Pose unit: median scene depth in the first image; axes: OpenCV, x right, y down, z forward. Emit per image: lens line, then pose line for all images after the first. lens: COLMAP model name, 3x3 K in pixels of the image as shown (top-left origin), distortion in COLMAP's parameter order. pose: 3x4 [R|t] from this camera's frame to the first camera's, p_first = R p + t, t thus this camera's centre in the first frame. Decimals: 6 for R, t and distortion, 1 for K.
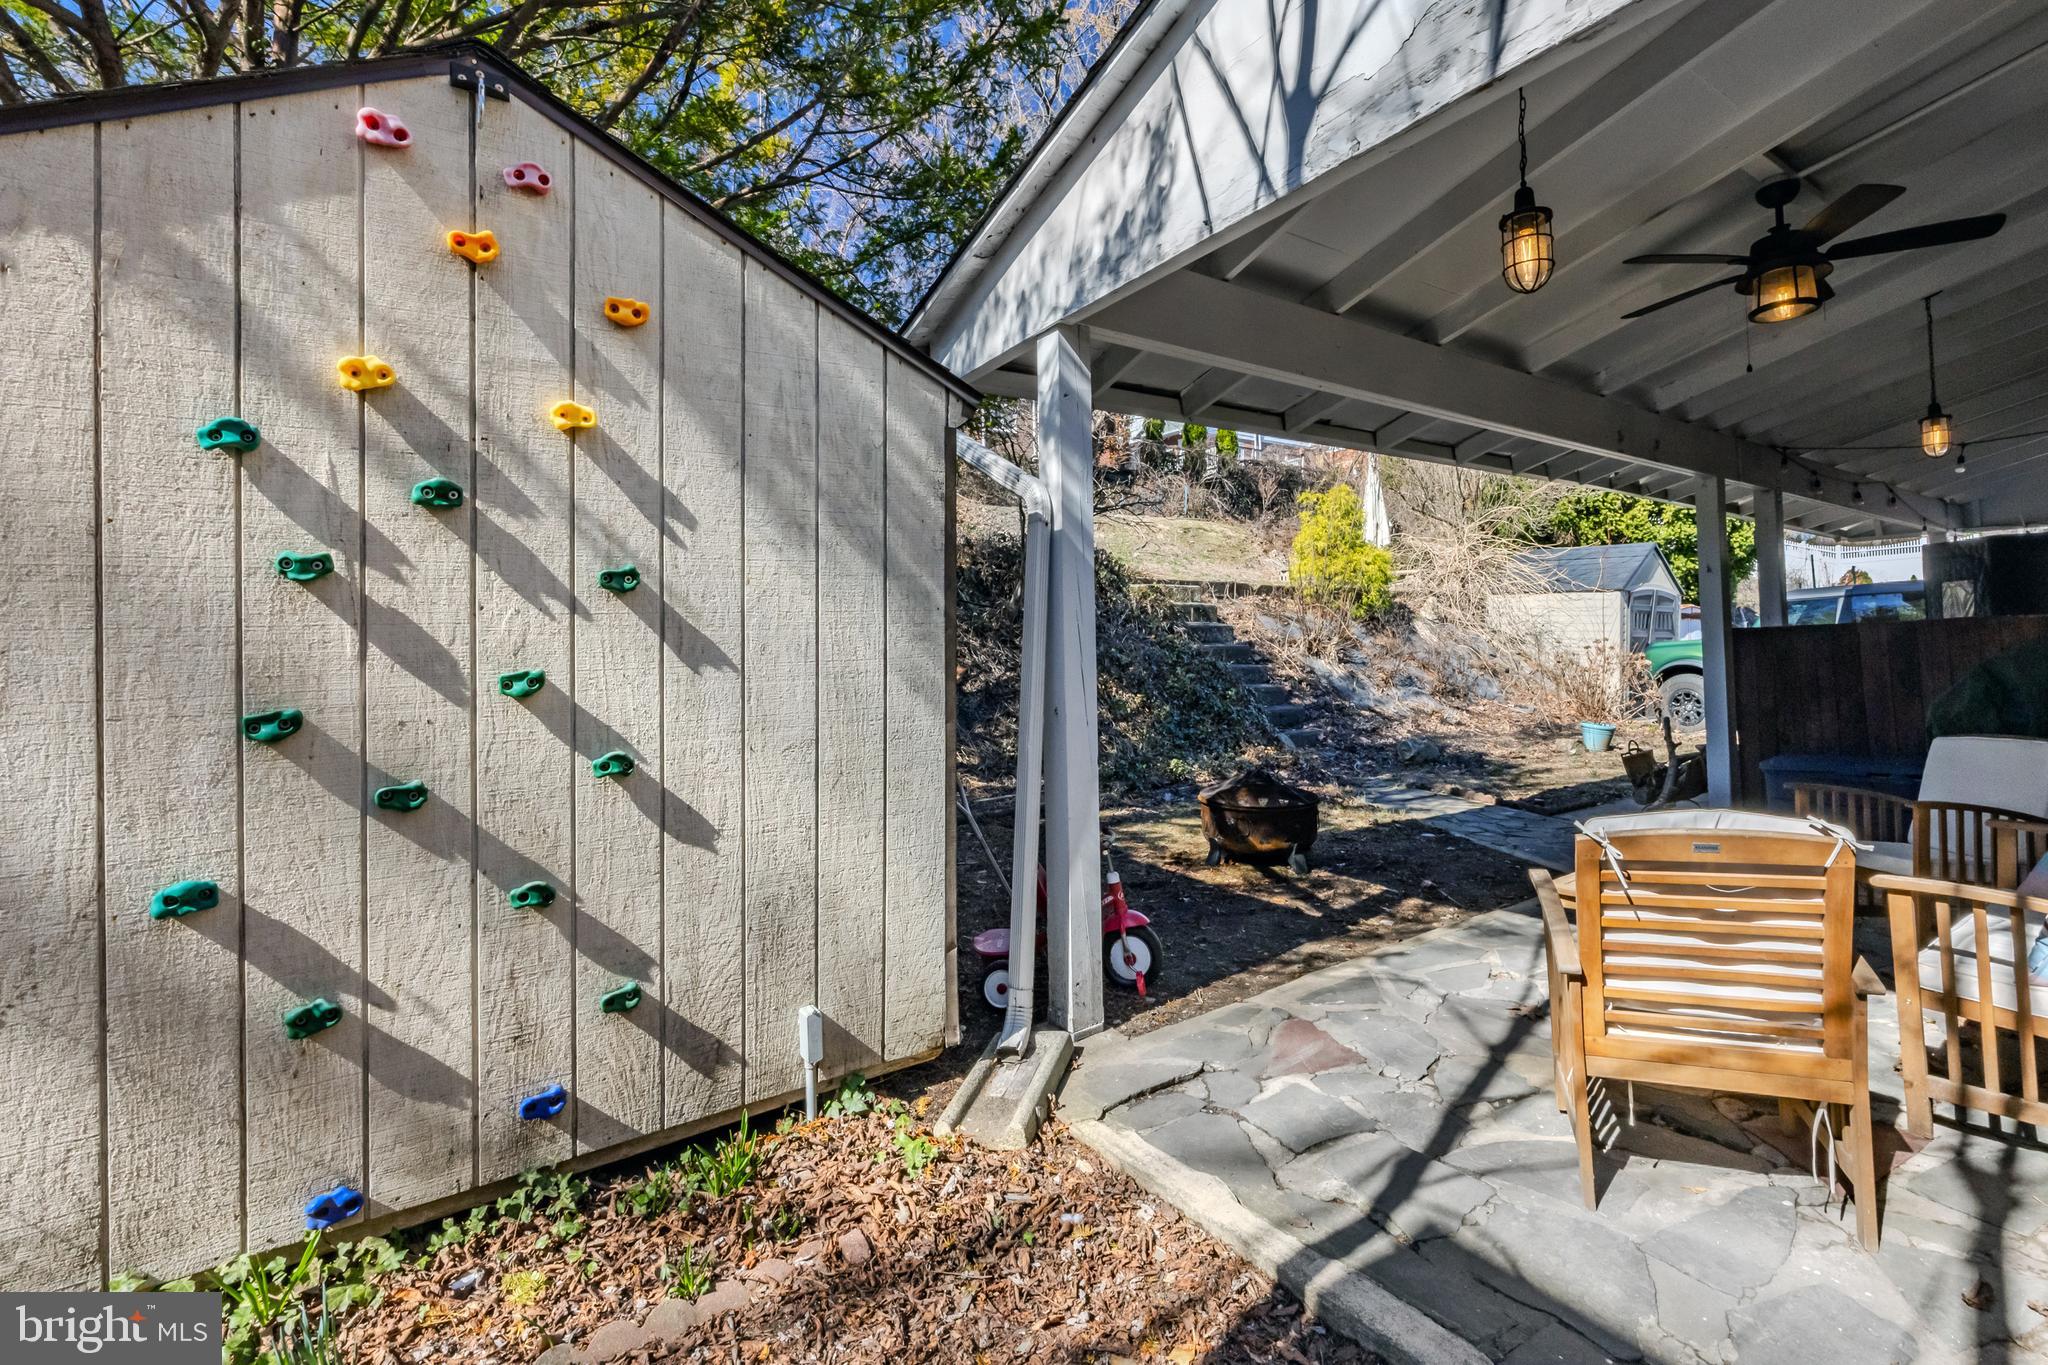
lens RADIAL K [[884.5, 0, 1020.4], [0, 884.5, 707.2], [0, 0, 1]] dist [0.000714, 0.000105]
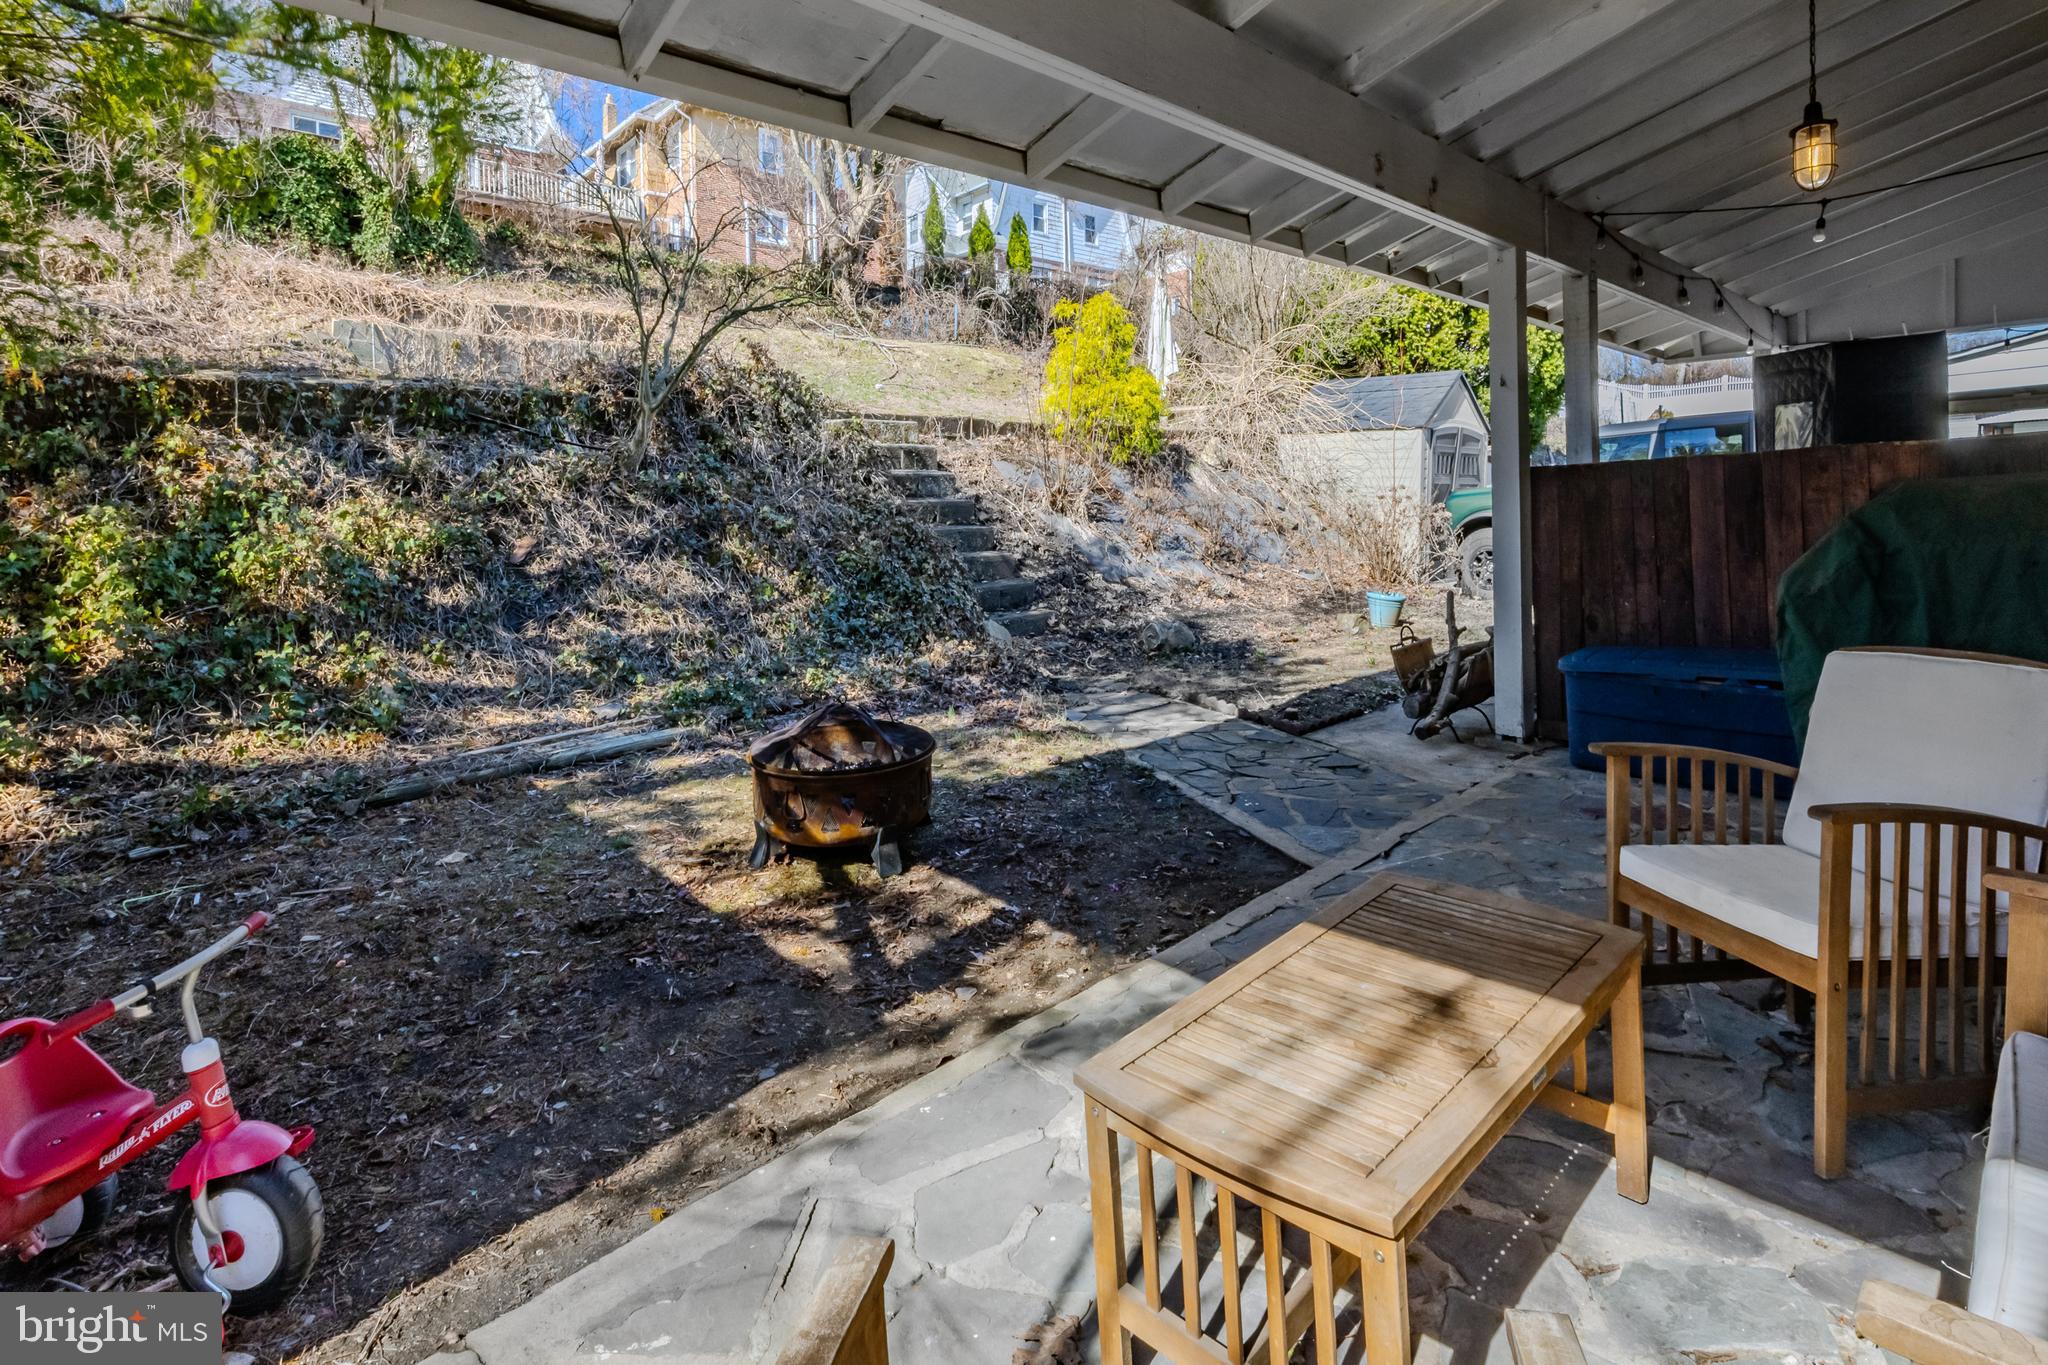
lens RADIAL K [[951.2, 0, 1024.6], [0, 951.2, 653.3], [0, 0, 1]] dist [-0.000348, 0.000191]
pose [[0.983844, -0.040848, 0.174305, 0.165648], [0.025380, 0.995612, 0.090066, -0.012173], [-0.177219, -0.084187, 0.980564, 0.193837]]
